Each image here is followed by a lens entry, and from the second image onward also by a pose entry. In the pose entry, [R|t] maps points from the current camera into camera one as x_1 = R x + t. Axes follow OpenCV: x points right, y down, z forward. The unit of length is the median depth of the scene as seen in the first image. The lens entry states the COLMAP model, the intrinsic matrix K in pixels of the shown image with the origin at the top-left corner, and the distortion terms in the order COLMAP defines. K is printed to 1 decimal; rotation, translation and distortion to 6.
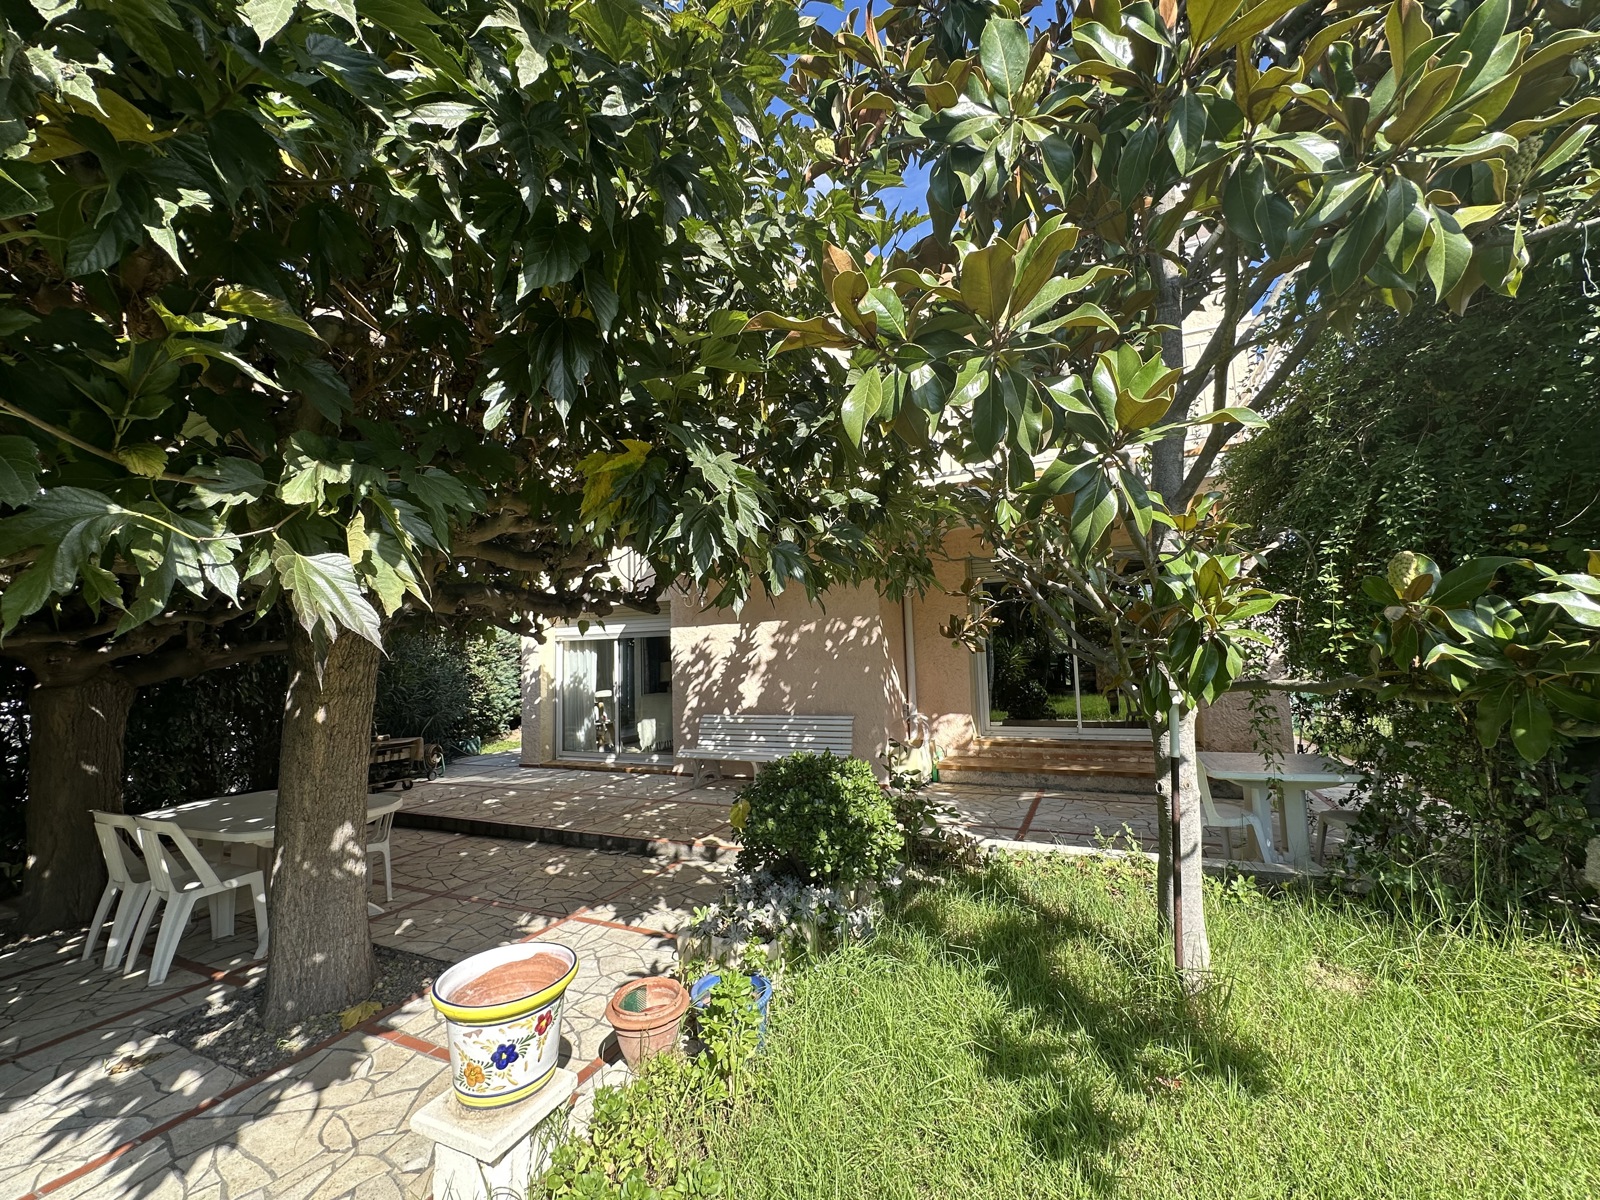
lens RADIAL K [[639.7, 0, 800.0], [0, 639.7, 600.0], [0, 0, 1]] dist [0.000892, 0.000103]
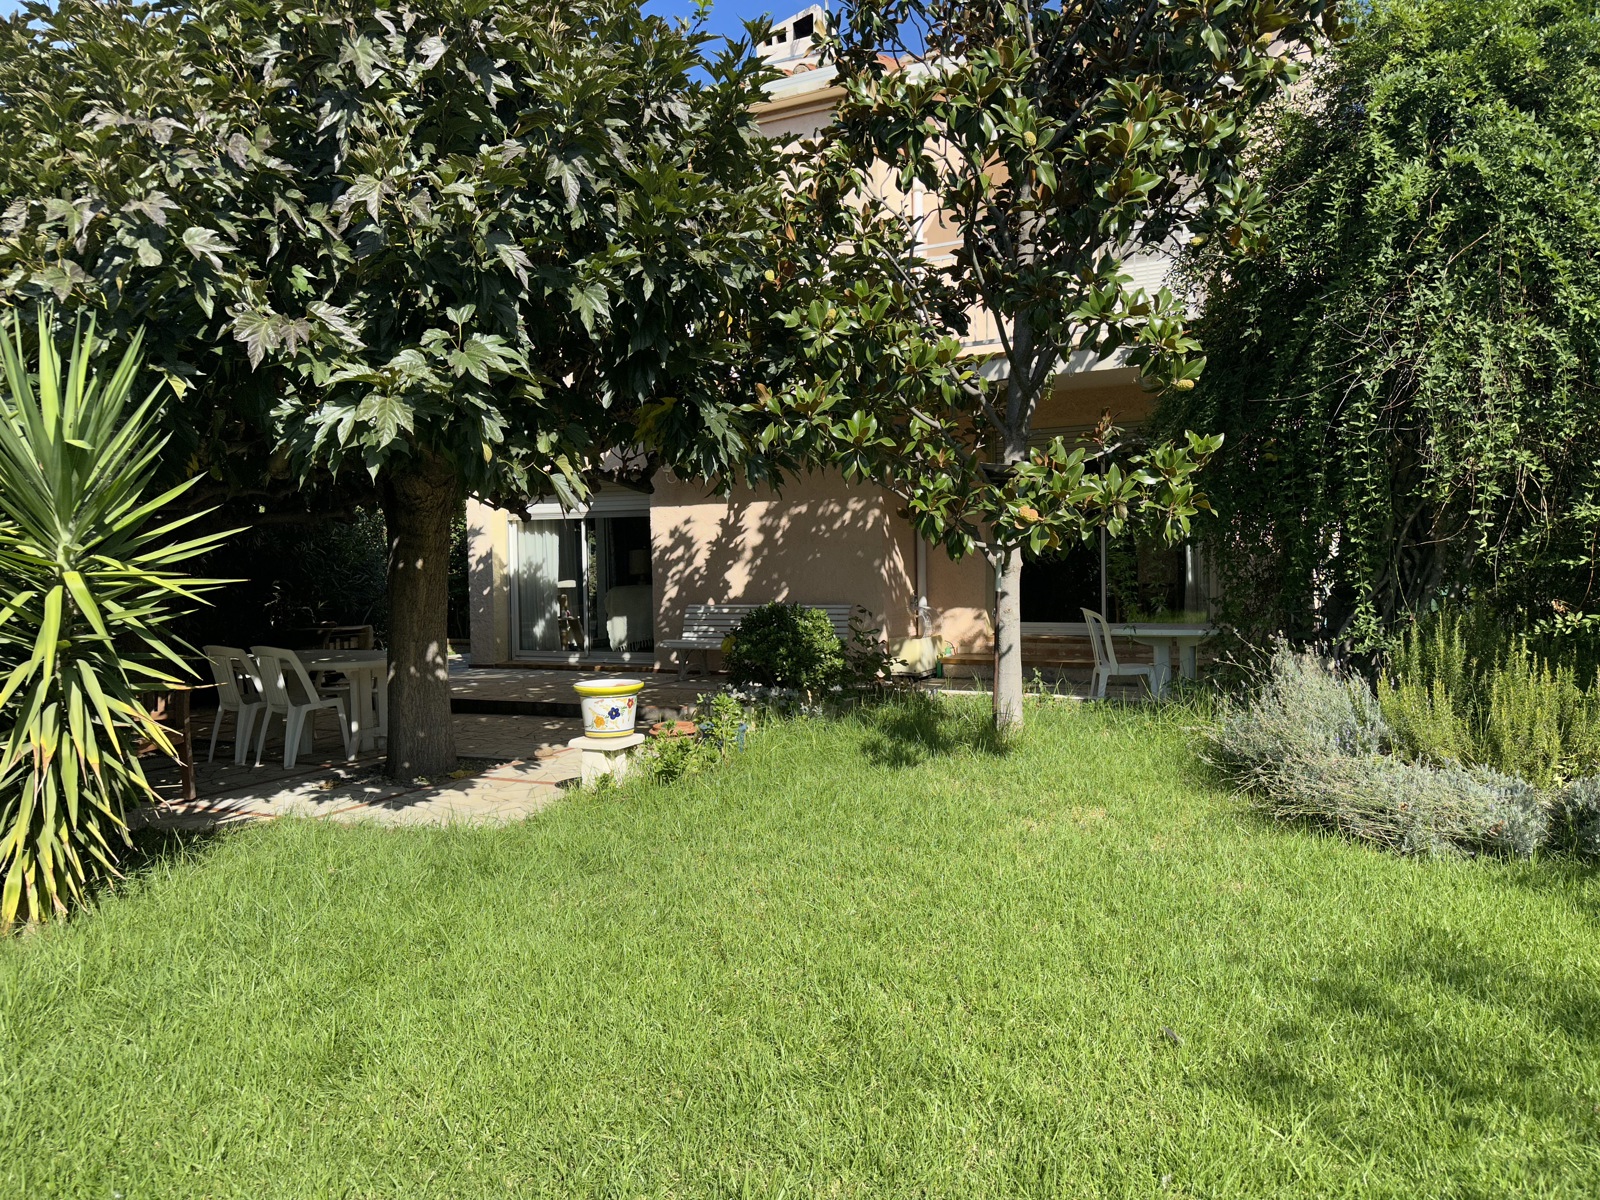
lens RADIAL K [[1124.2, 0, 800.0], [0, 1124.2, 600.0], [0, 0, 1]] dist [0.052900, -0.064496]
pose [[0.999568, 0.017730, -0.023444, 0.050798], [-0.014740, 0.992411, 0.122077, -0.024379], [0.025430, -0.121678, 0.992244, -0.590551]]
